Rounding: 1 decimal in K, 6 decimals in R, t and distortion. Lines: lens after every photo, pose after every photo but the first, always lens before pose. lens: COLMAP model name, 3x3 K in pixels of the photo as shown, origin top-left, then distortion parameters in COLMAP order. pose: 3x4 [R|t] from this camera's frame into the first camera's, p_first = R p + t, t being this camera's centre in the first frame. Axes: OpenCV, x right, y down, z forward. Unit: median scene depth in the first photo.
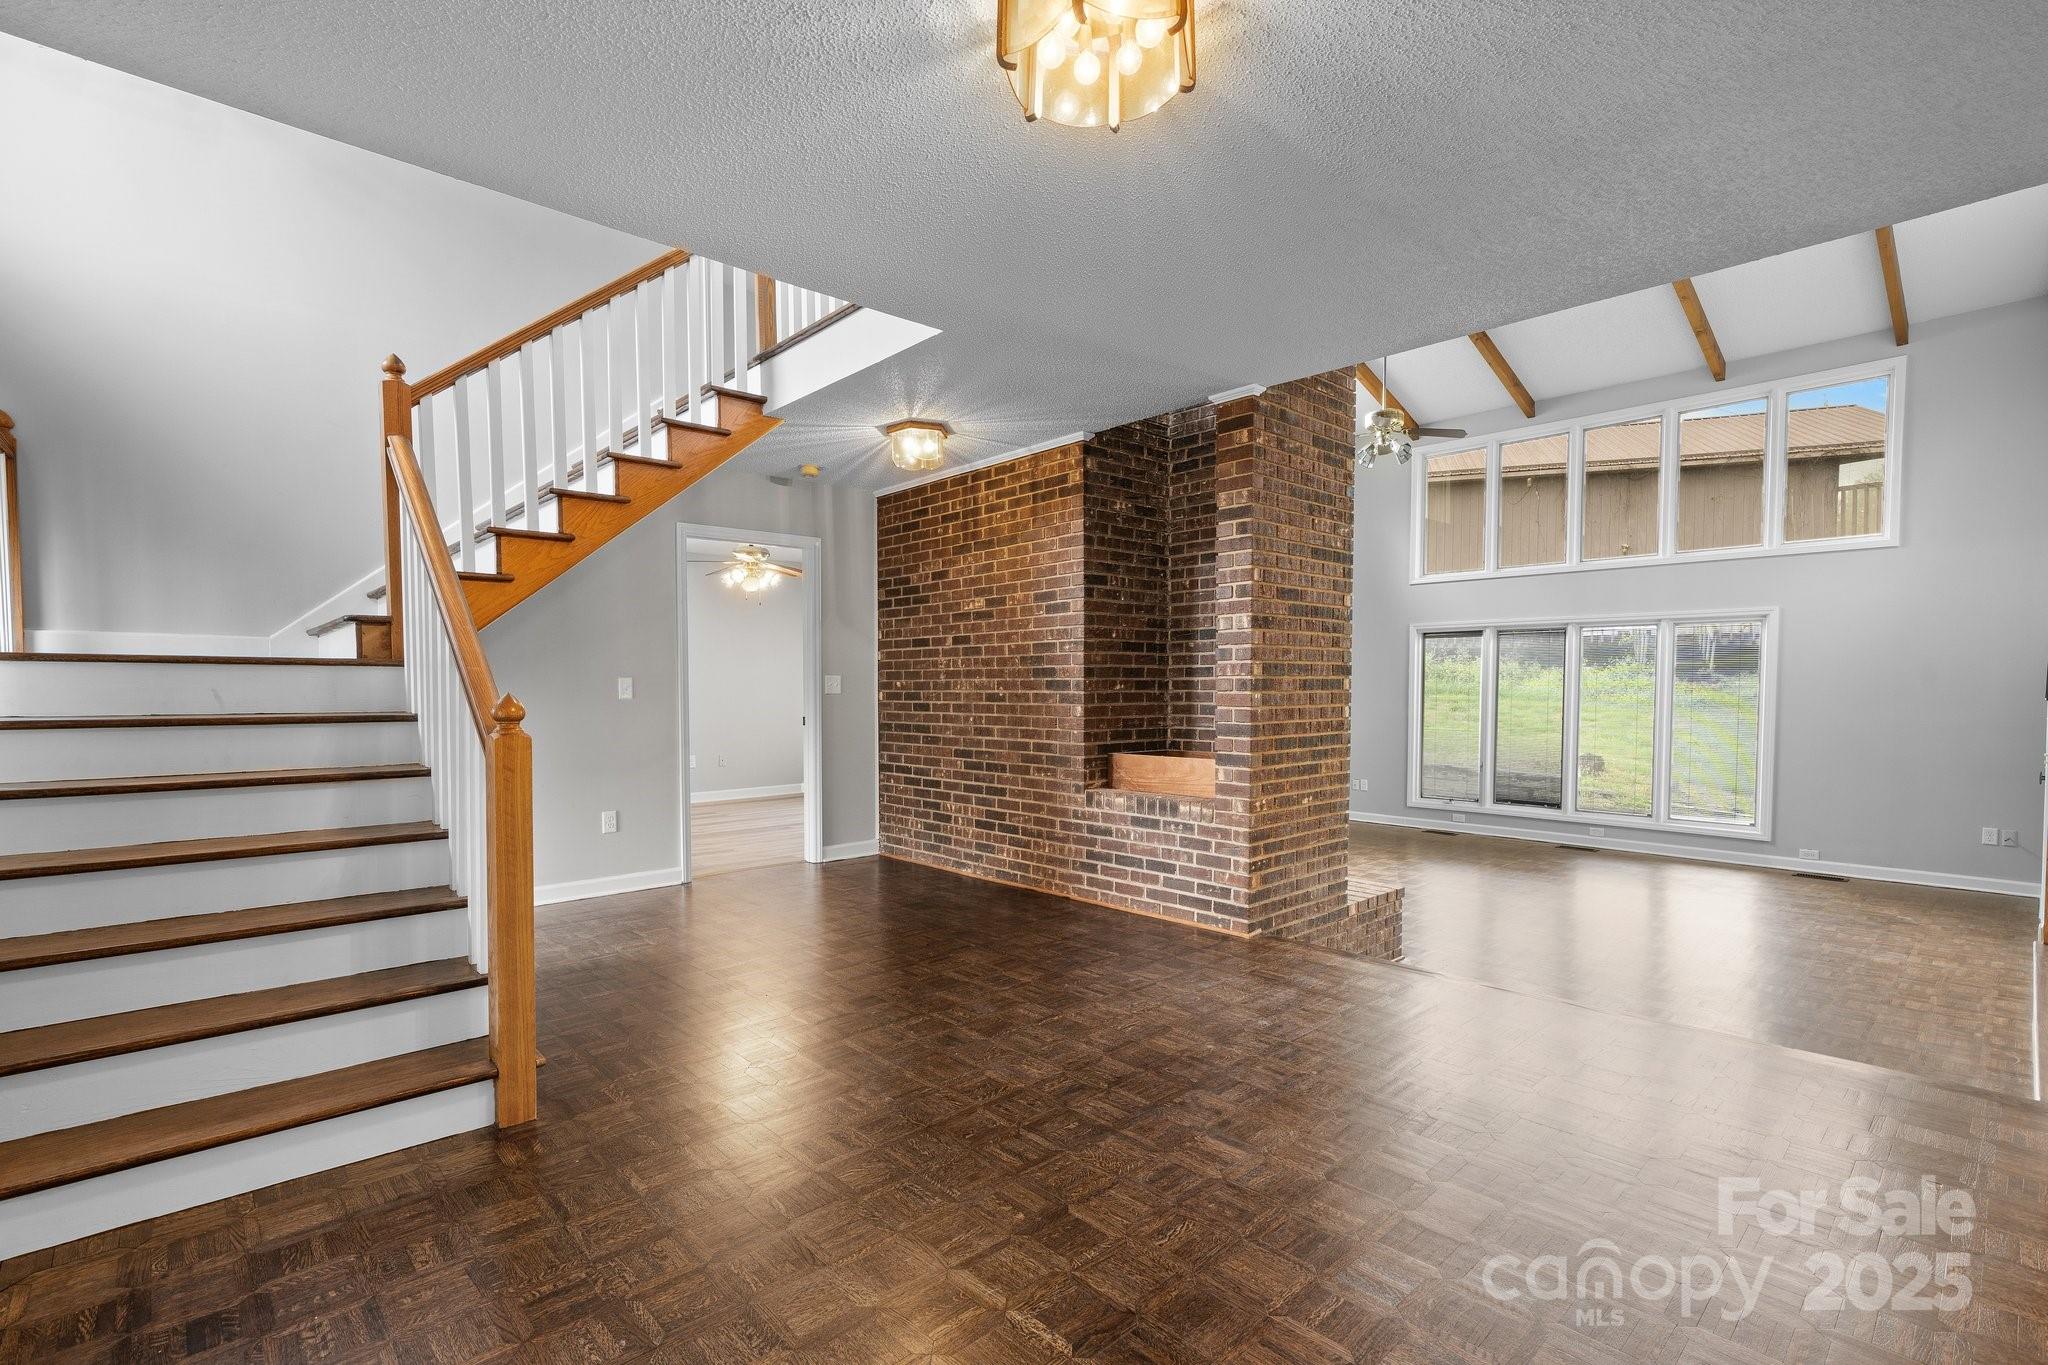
lens RADIAL K [[919.4, 0, 1007.1], [0, 919.4, 724.7], [0, 0, 1]] dist [0.001964, 0.000486]
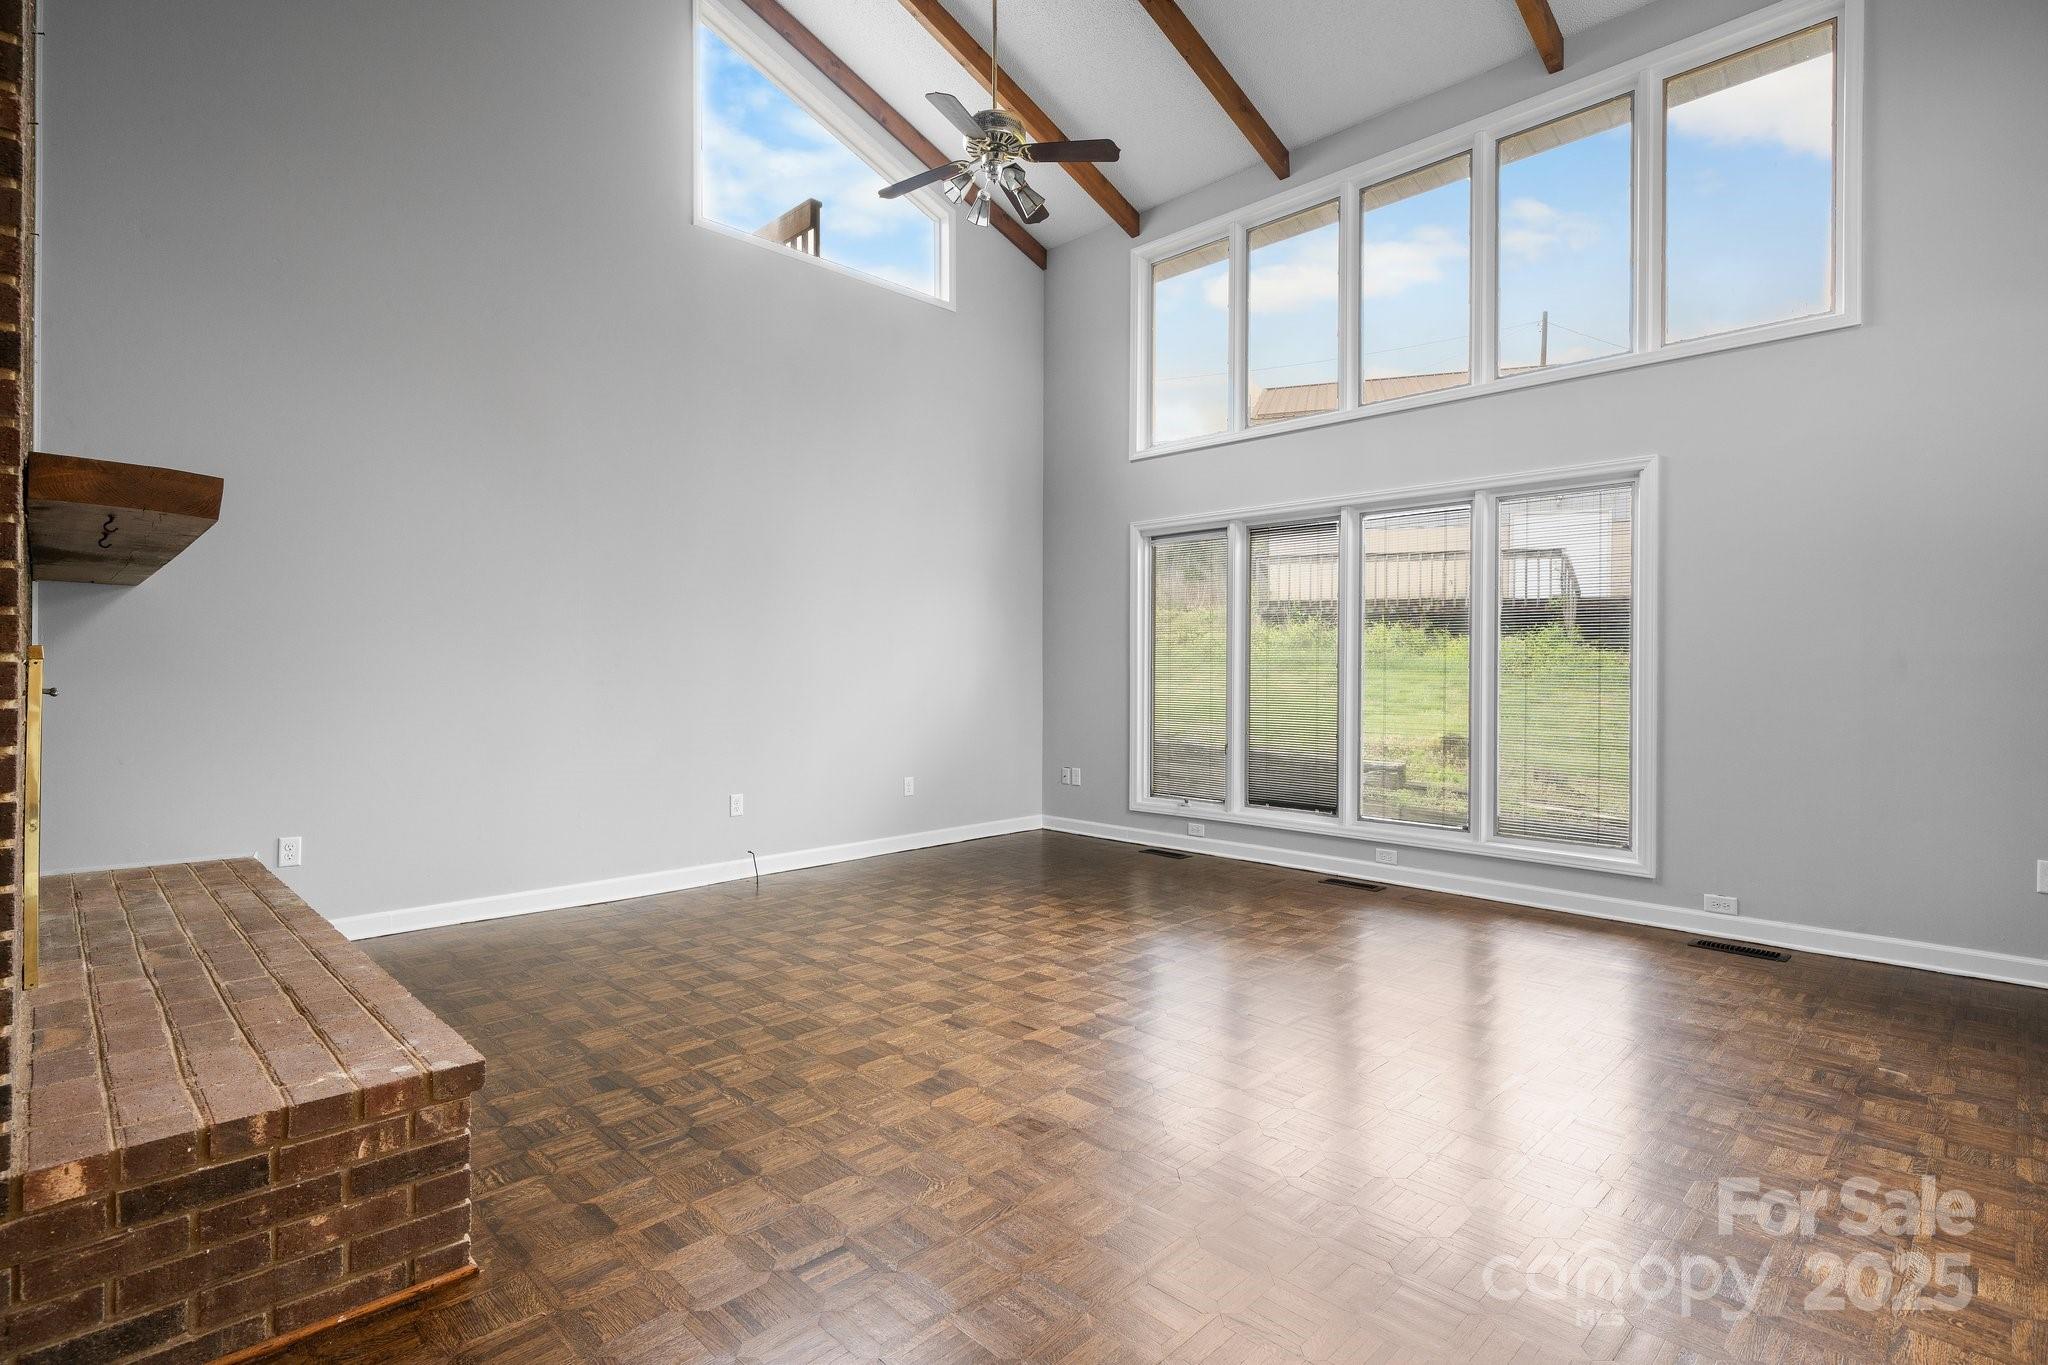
lens RADIAL K [[957.5, 0, 1016.7], [0, 957.5, 677.0], [0, 0, 1]] dist [0.002529, -0.000399]
pose [[0.999286, 0.008893, 0.036711, 0.371497], [-0.007383, 0.999129, -0.041067, 0.028481], [-0.037044, 0.040767, 0.998482, 0.380868]]
